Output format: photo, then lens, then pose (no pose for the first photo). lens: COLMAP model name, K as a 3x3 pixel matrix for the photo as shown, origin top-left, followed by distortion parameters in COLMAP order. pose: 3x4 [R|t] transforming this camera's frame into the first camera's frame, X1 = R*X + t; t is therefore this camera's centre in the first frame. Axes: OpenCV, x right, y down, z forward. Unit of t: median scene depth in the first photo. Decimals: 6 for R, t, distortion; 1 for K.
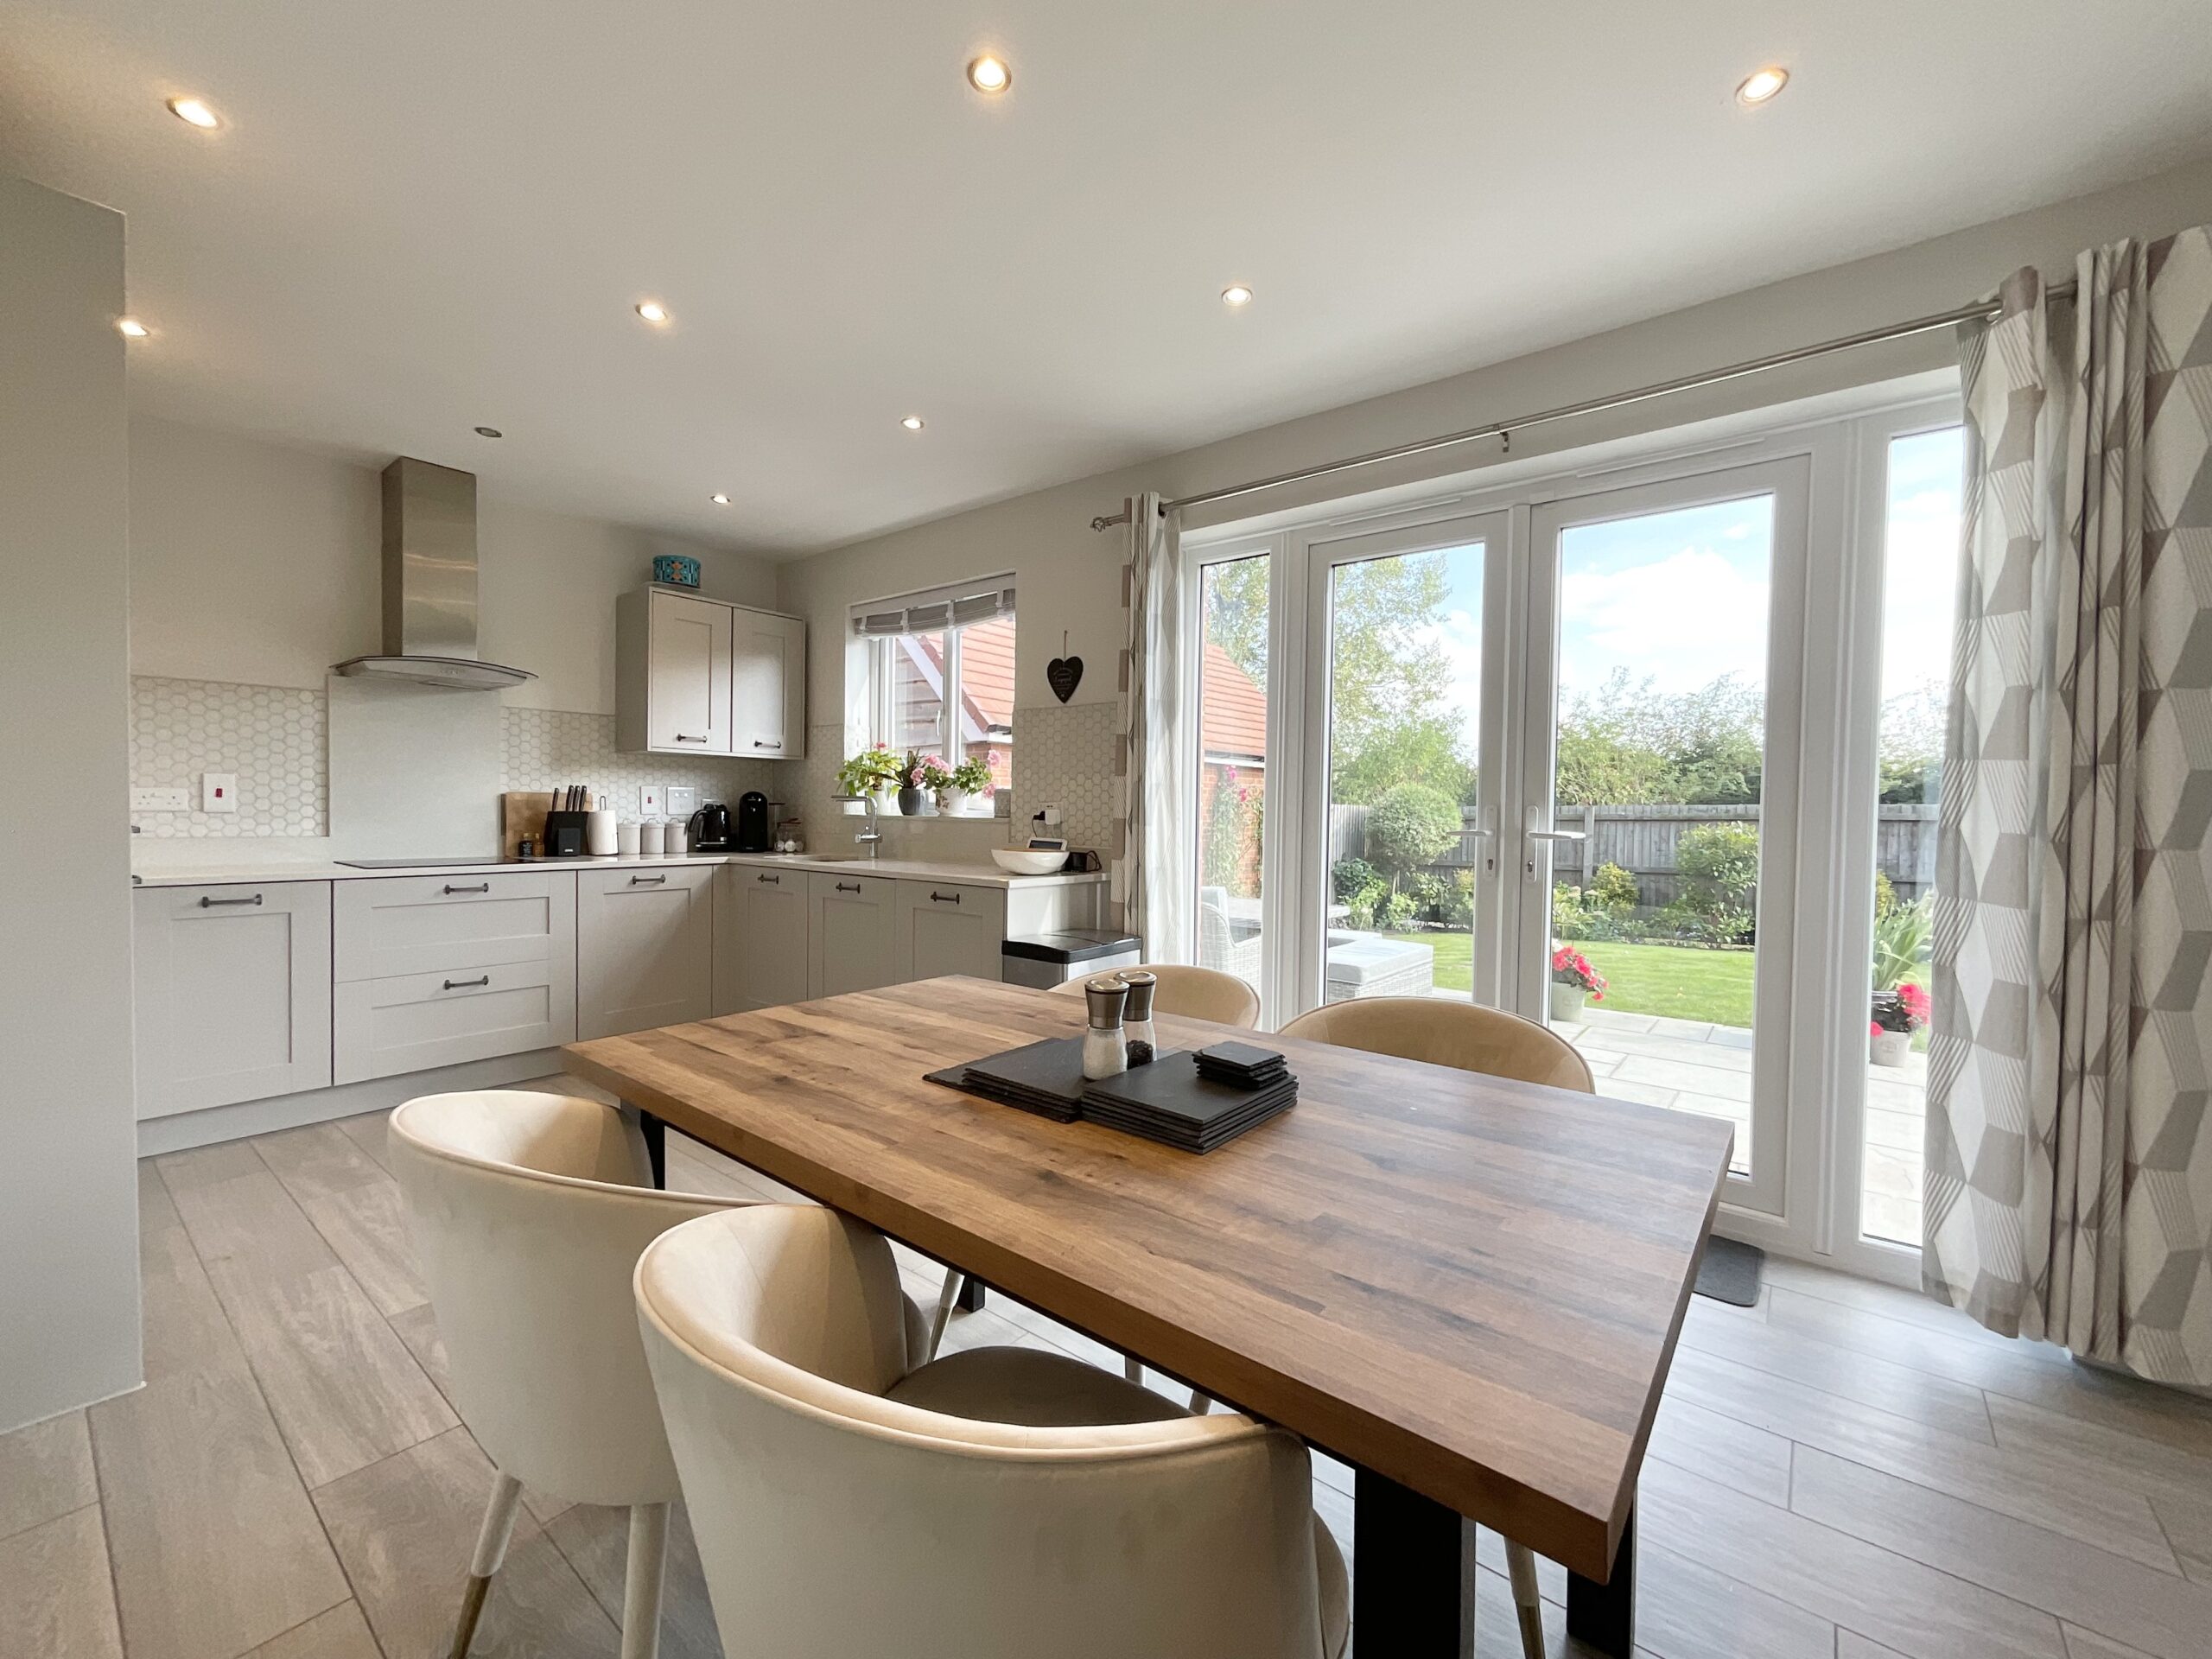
lens RADIAL K [[896.8, 0, 1103.9], [0, 896.8, 831.5], [0, 0, 1]] dist [-0.019110, 0.020299]
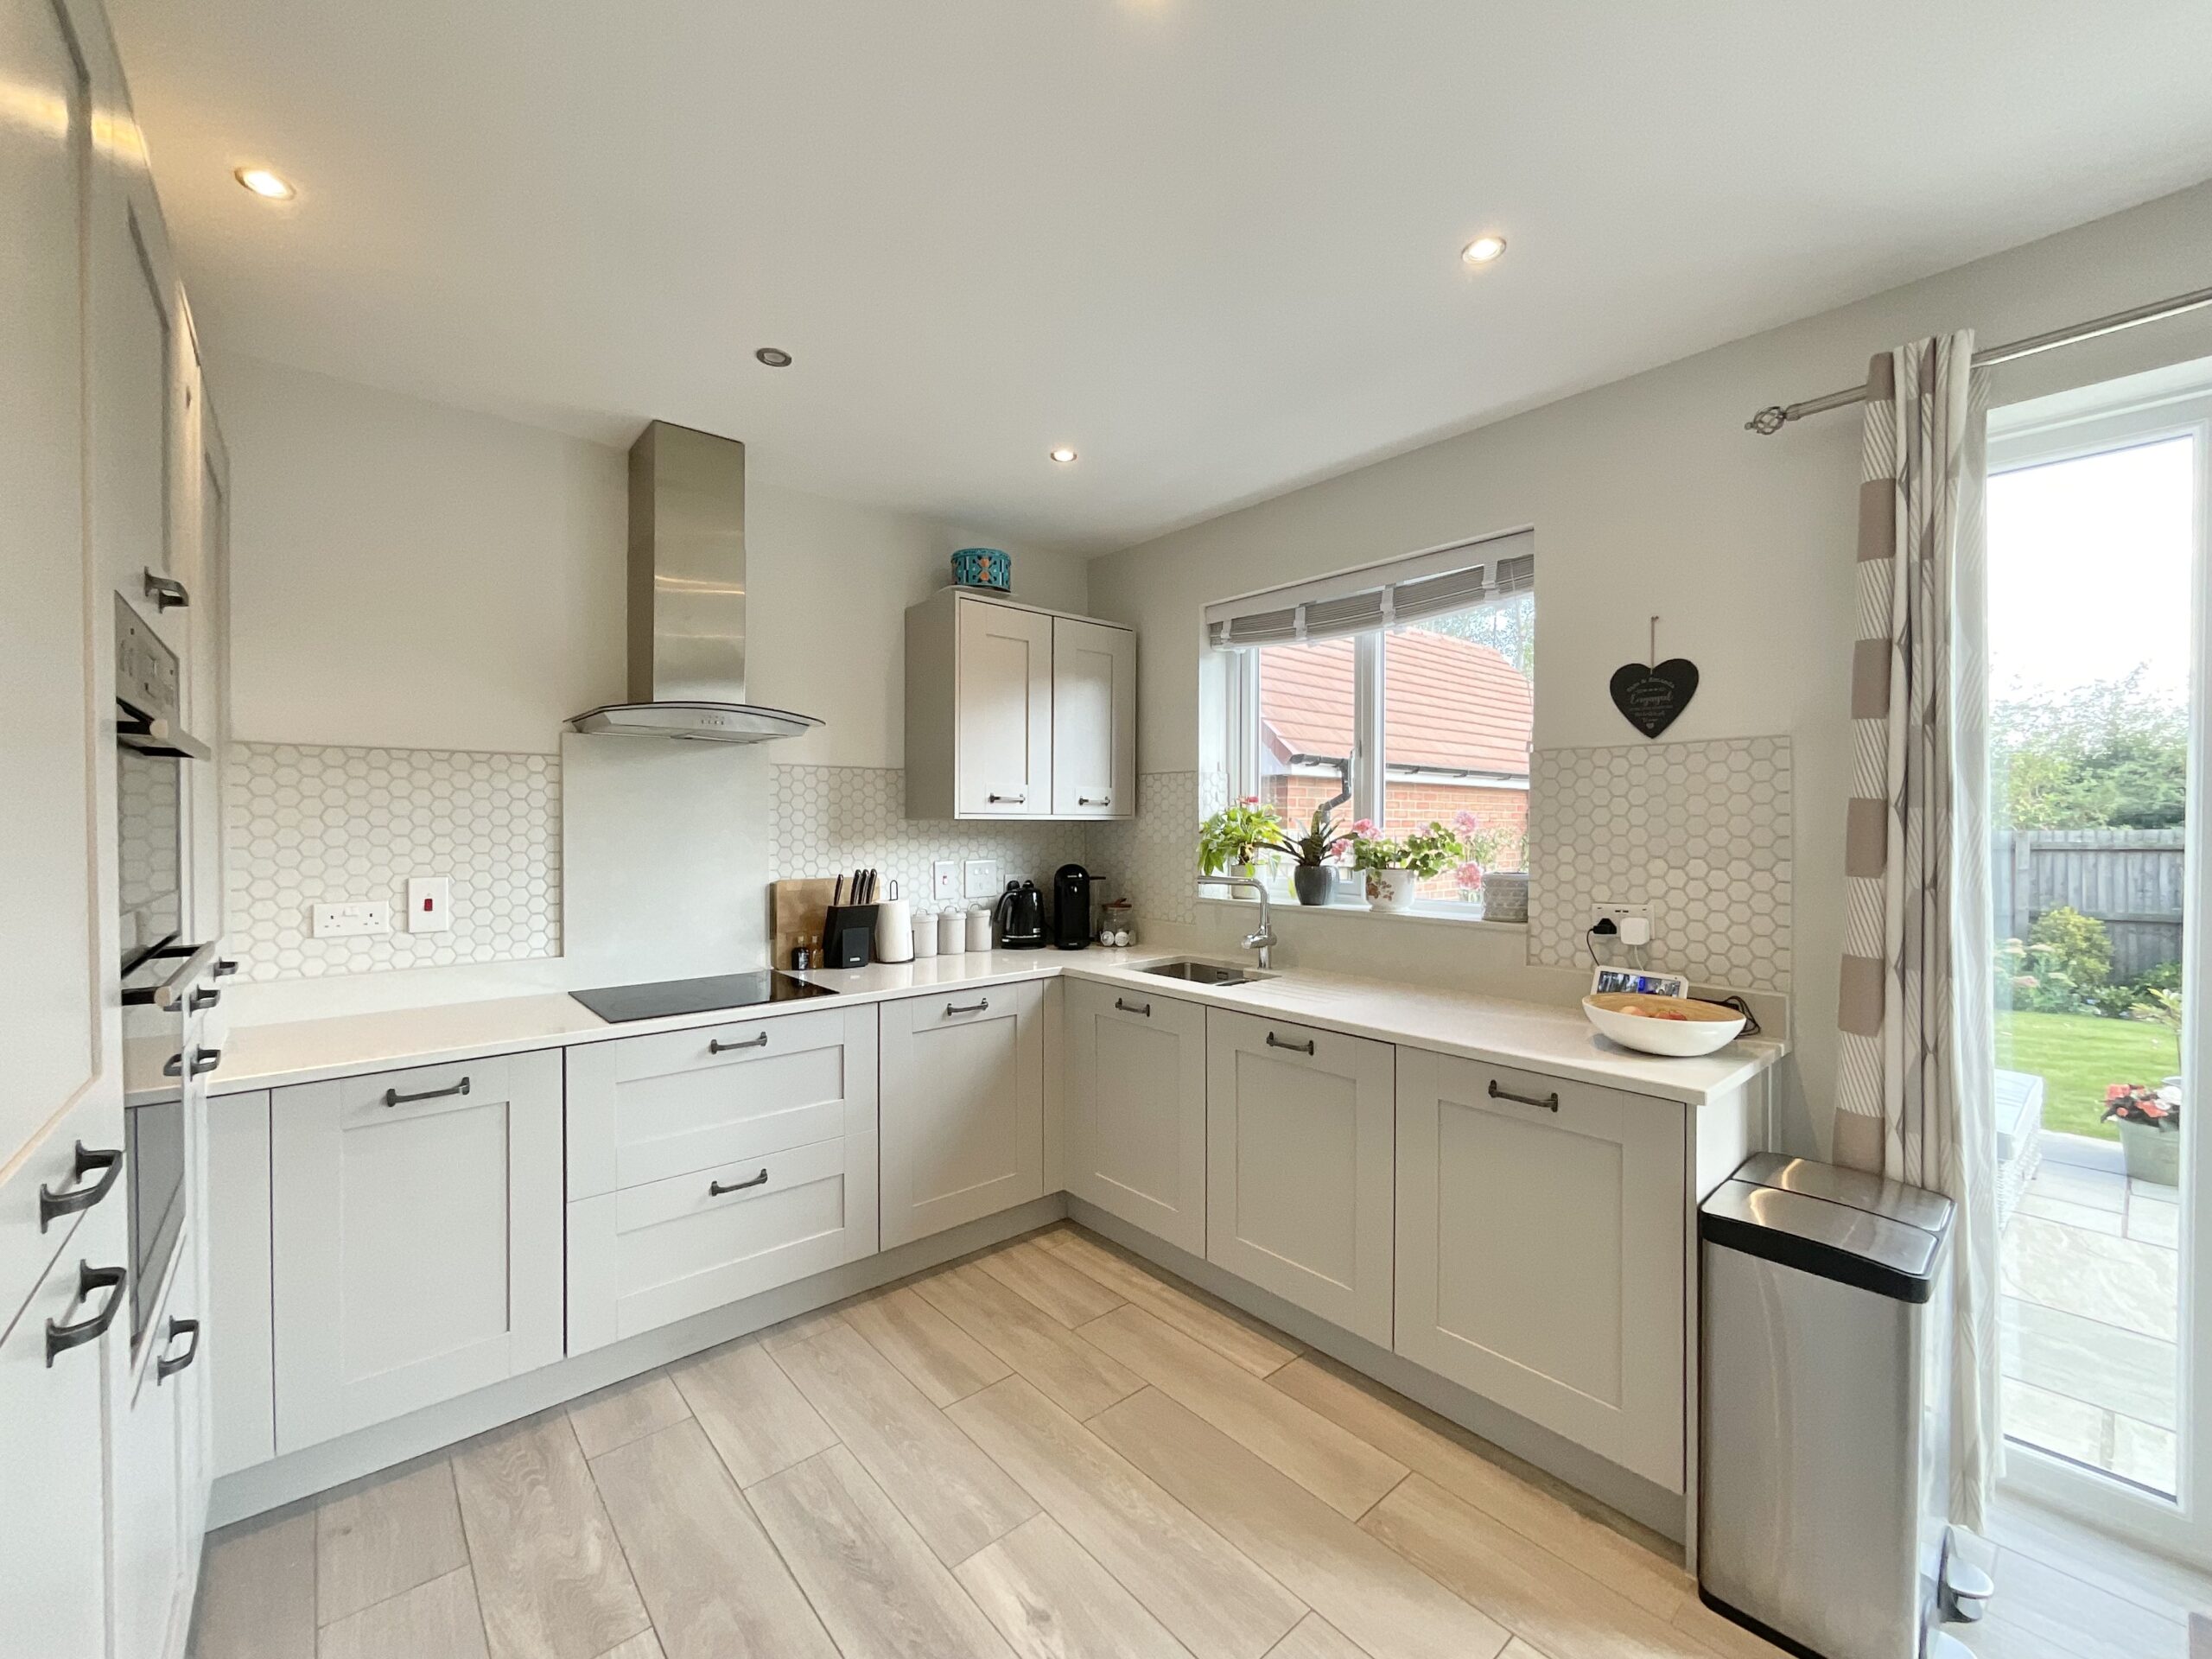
lens RADIAL K [[896.4, 0, 1106.0], [0, 896.4, 829.5], [0, 0, 1]] dist [-0.001582, -0.000063]
pose [[0.983396, -0.012467, -0.181046, -0.260971], [0.009090, 0.999769, -0.019469, -0.066719], [0.181247, 0.017500, 0.983282, 0.315131]]
